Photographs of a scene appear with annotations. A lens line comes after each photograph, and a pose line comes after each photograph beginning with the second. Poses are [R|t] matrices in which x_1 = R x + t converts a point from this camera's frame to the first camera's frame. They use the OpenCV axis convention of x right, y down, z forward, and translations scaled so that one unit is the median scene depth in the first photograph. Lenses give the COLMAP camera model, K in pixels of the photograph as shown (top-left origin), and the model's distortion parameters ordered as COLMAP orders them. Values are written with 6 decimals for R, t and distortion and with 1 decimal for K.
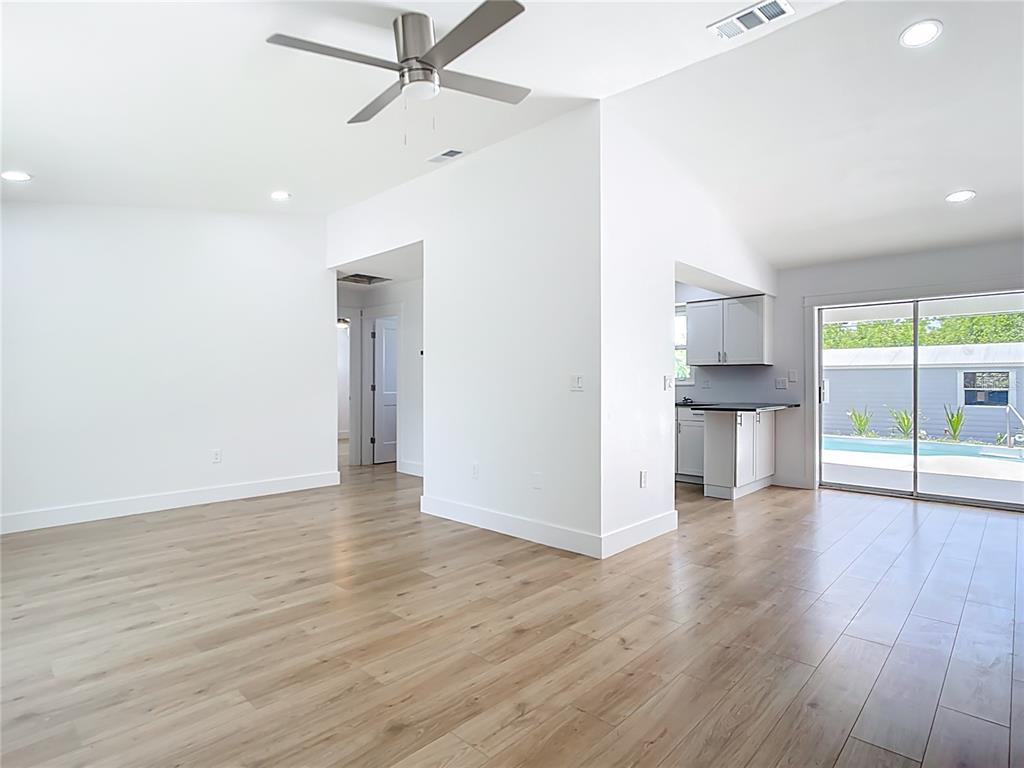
lens RADIAL K [[545.1, 0, 512.0], [0, 545.1, 384.0], [0, 0, 1]] dist [-0.029062, 0.007913]
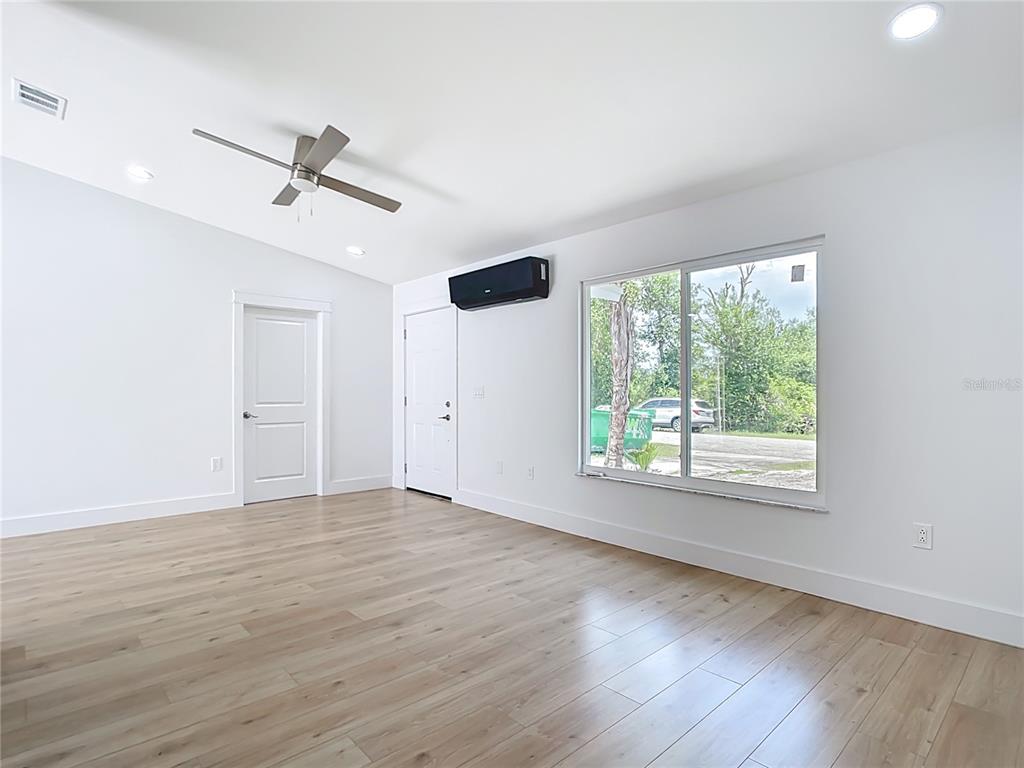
lens RADIAL K [[543.5, 0, 506.2], [0, 543.5, 395.9], [0, 0, 1]] dist [-0.041172, 0.016850]
pose [[-0.996792, 0.002529, 0.079991, -0.370447], [0.003458, 0.999928, 0.011474, -0.000941], [-0.079956, 0.011714, -0.996730, 1.077000]]
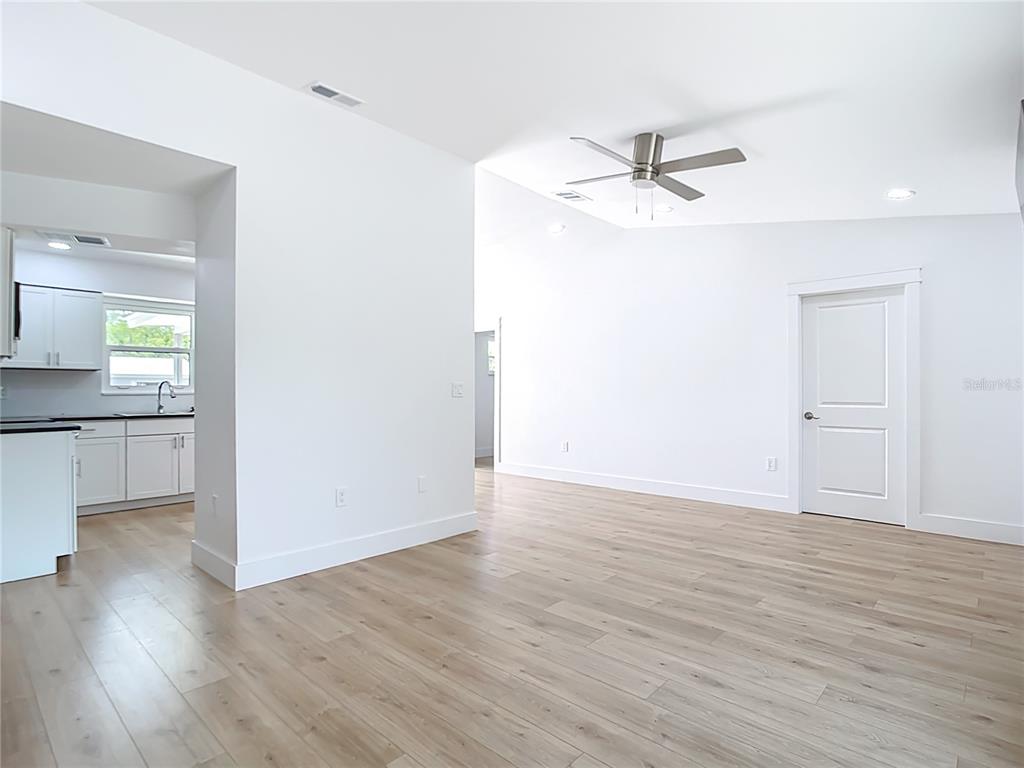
lens RADIAL K [[538.3, 0, 503.7], [0, 538.3, 388.5], [0, 0, 1]] dist [-0.033362, 0.016489]
pose [[-0.000311, 0.007437, 0.999972, -0.720308], [0.004252, 0.999963, -0.007436, 0.003164], [-0.999991, 0.004250, -0.000343, 0.624764]]
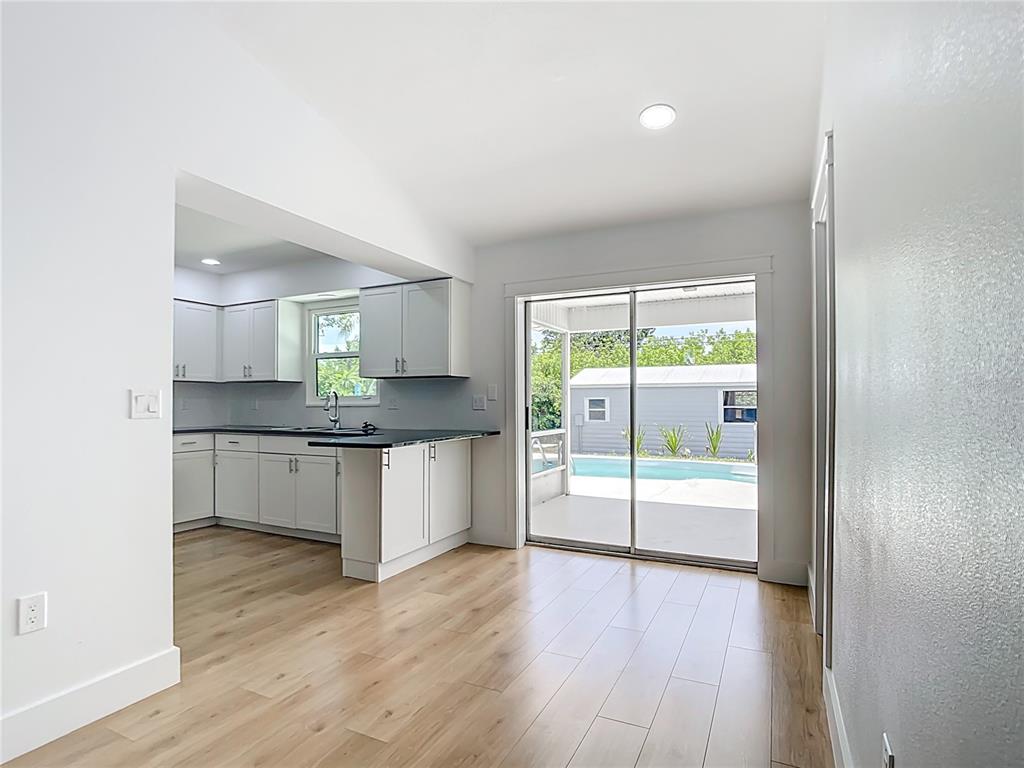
lens RADIAL K [[543.5, 0, 506.2], [0, 543.5, 395.9], [0, 0, 1]] dist [-0.041172, 0.016850]
pose [[0.955851, 0.000647, 0.293851, 0.365964], [0.003242, 0.999913, -0.012747, -0.000717], [-0.293833, 0.013137, 0.955766, 0.335508]]
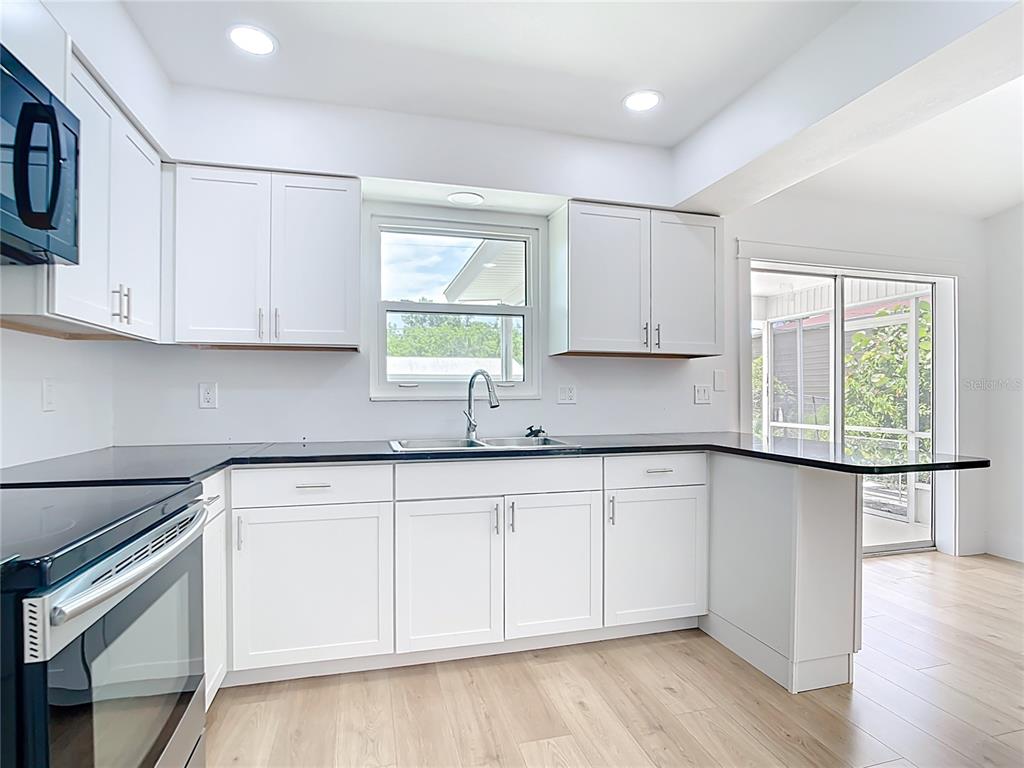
lens RADIAL K [[532.5, 0, 508.5], [0, 532.5, 393.5], [0, 0, 1]] dist [-0.027534, 0.000605]
pose [[0.522324, 0.000634, 0.852747, -0.060049], [0.001702, 0.999997, -0.001786, -0.000970], [-0.852745, 0.002384, 0.522321, 1.021829]]
